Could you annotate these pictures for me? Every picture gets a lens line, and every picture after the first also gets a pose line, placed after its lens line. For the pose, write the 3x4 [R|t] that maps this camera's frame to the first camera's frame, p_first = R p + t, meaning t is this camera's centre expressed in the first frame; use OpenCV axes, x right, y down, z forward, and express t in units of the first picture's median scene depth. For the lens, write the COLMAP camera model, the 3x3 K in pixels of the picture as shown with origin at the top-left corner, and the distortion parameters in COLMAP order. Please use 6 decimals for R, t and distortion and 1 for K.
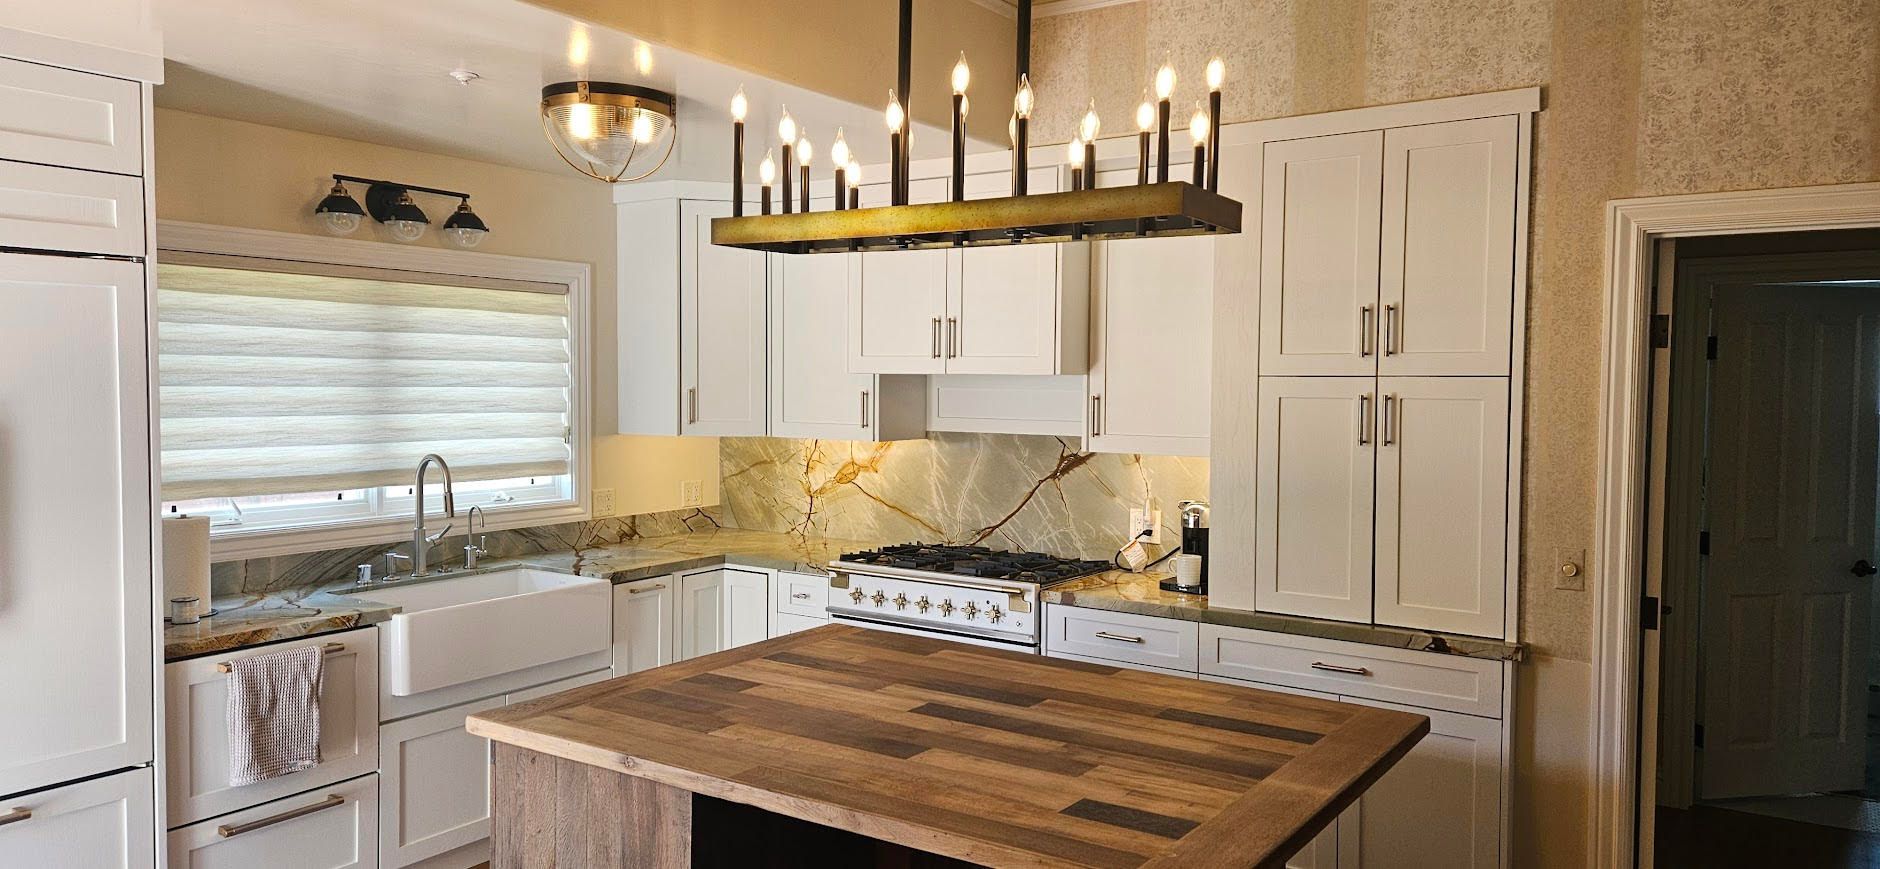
lens RADIAL K [[1246.3, 0, 940.0], [0, 1246.3, 434.5], [0, 0, 1]] dist [0.065476, -0.055185]
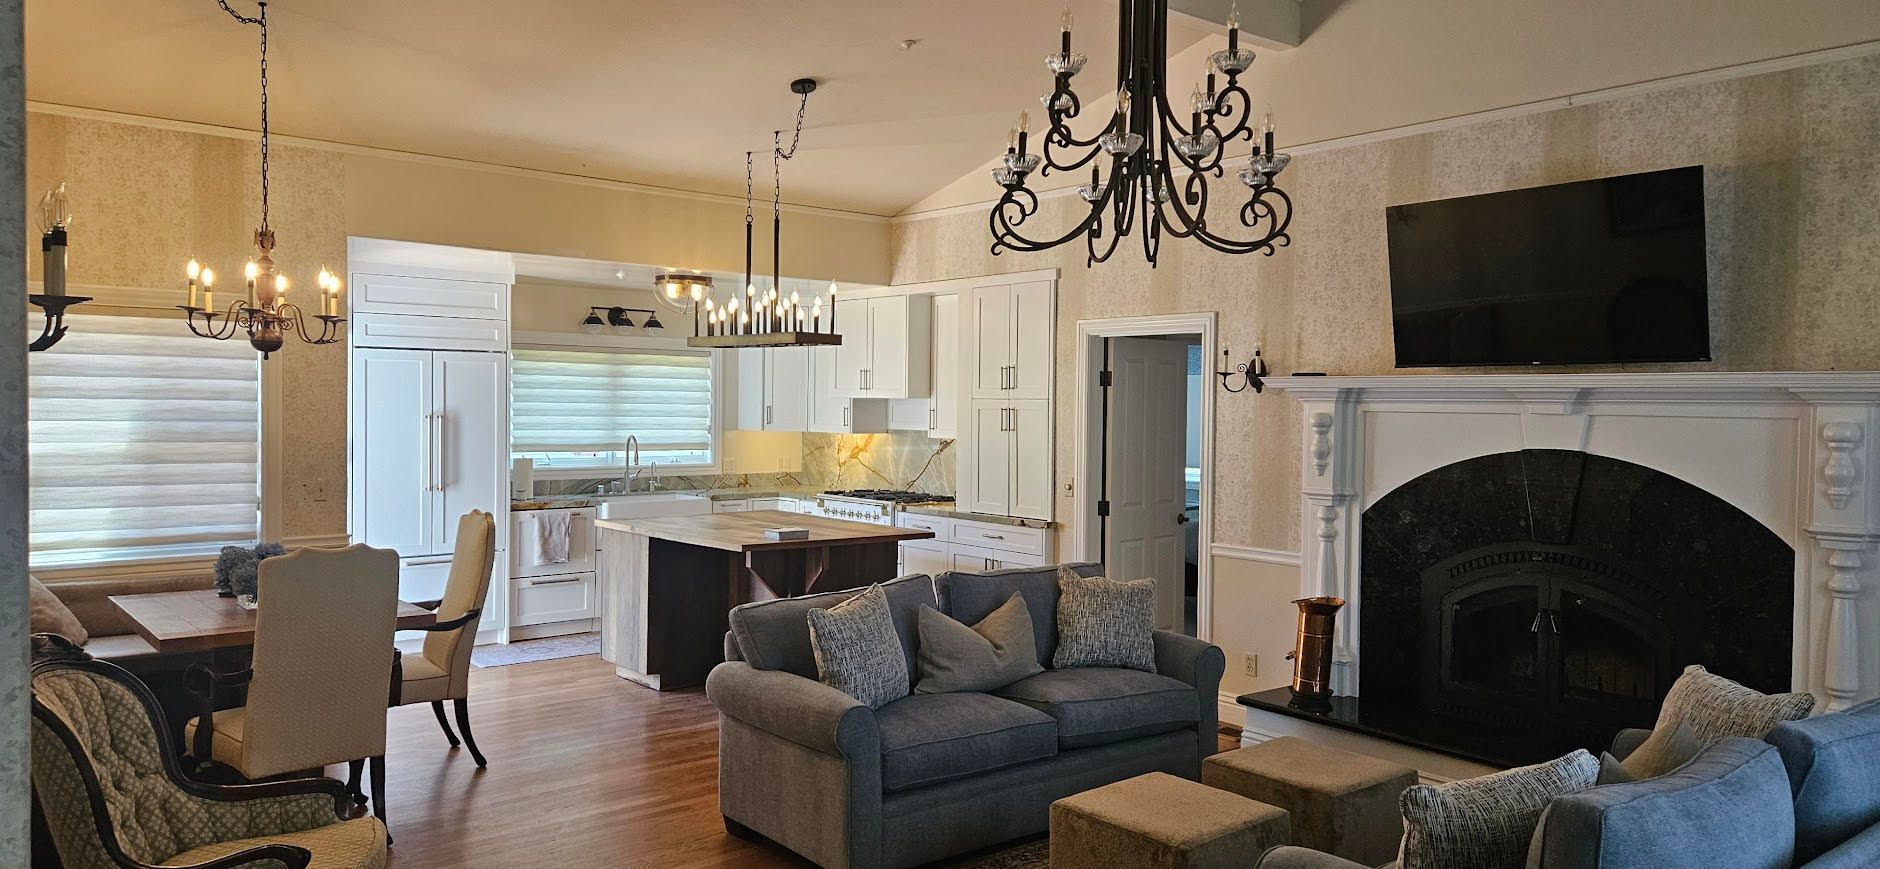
lens RADIAL K [[1246.3, 0, 940.0], [0, 1246.3, 434.5], [0, 0, 1]] dist [0.065476, -0.055185]
pose [[0.960561, 0.008816, -0.277931, 0.670870], [-0.014593, 0.999718, -0.018722, 0.044740], [0.277688, 0.022039, 0.960419, -0.866992]]
